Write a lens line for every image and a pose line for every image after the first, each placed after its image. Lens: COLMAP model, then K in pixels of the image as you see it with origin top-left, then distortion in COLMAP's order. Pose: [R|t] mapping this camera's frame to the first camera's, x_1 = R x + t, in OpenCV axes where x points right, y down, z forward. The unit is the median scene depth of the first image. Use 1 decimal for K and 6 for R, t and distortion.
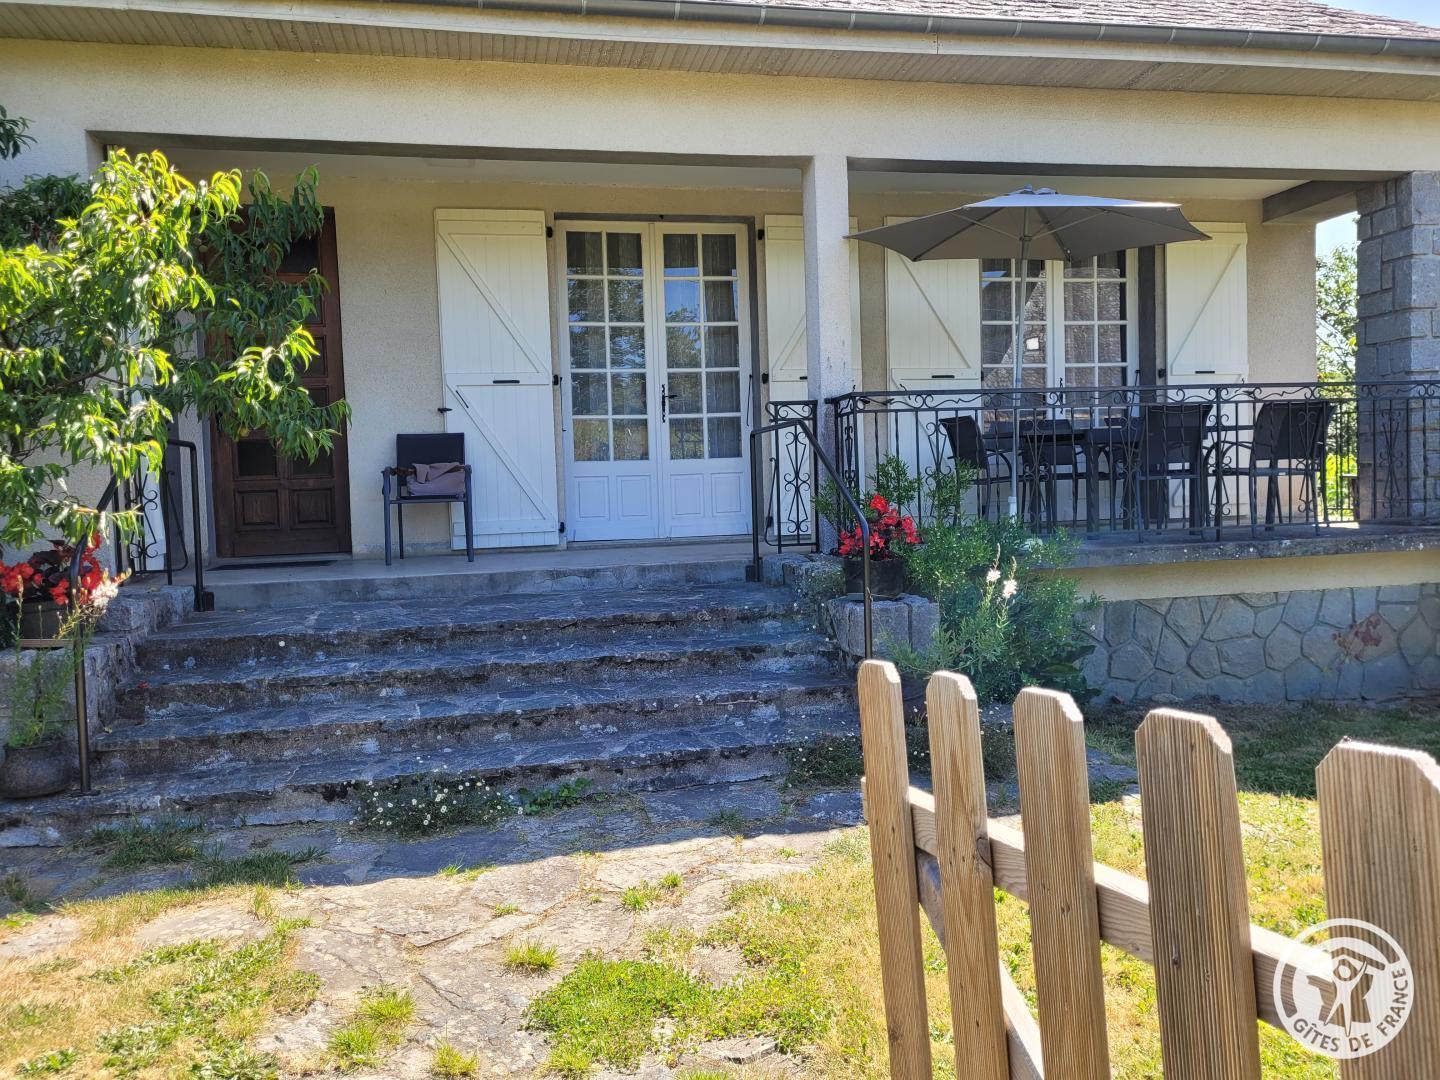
lens RADIAL K [[1095.4, 0, 710.5], [0, 1095.4, 533.3], [0, 0, 1]] dist [0.027819, 0.005552]
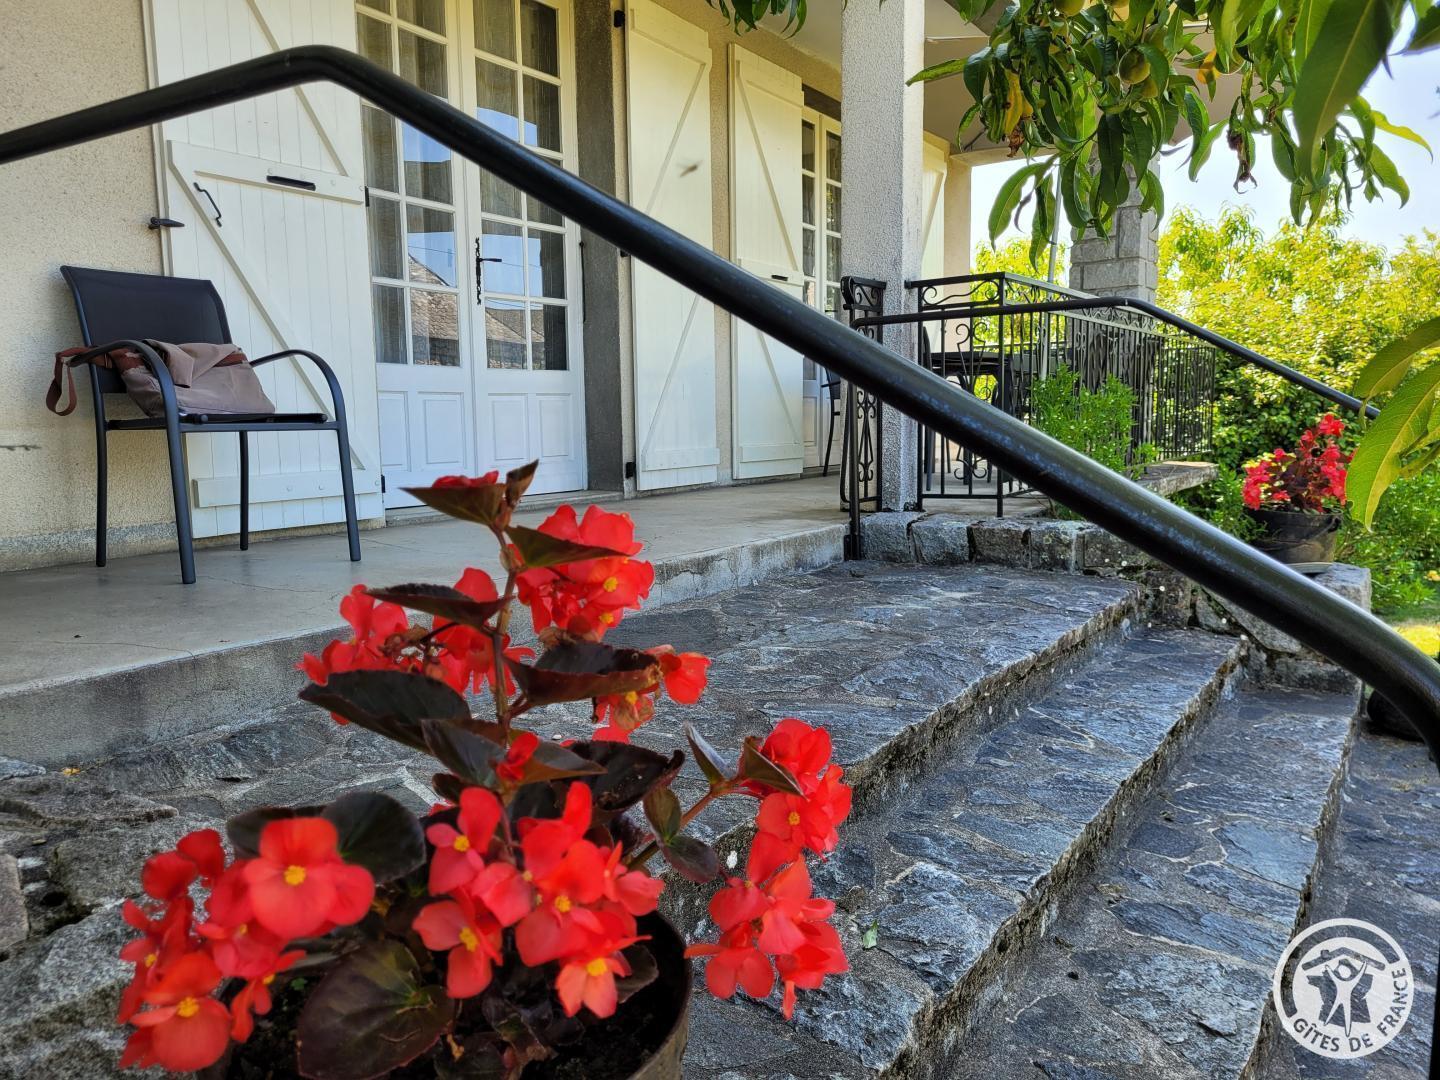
lens RADIAL K [[1095.4, 0, 716.1], [0, 1095.4, 546.9], [0, 0, 1]] dist [0.027819, 0.005552]
pose [[0.710485, -0.063720, 0.700822, -0.437246], [0.022499, 0.997440, 0.067879, -0.007976], [-0.703353, -0.032459, 0.710100, 0.561389]]
